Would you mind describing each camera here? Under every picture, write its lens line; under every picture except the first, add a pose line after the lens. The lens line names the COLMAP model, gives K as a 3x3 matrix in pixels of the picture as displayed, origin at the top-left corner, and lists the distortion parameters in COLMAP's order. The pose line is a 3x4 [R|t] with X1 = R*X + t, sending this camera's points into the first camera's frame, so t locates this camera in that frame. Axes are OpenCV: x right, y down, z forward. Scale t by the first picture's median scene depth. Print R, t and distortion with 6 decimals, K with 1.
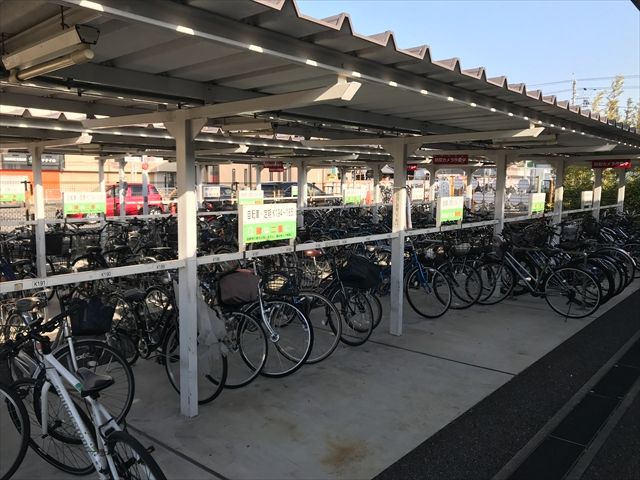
lens RADIAL K [[535.5, 0, 320.0], [0, 535.5, 240.0], [0, 0, 1]] dist [-0.058910, -0.003404]
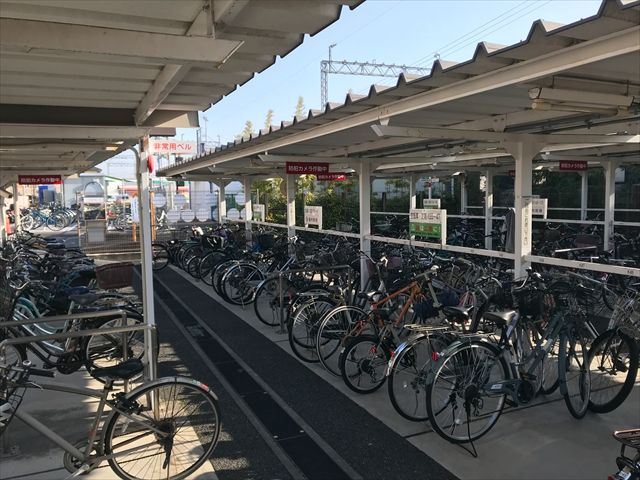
lens RADIAL K [[535.5, 0, 320.0], [0, 535.5, 240.0], [0, 0, 1]] dist [-0.058910, -0.003404]
pose [[-0.417986, 0.088603, -0.904122, 1.246710], [-0.065326, 0.989724, 0.127193, -0.144901], [0.906102, 0.112227, -0.407903, 1.320180]]
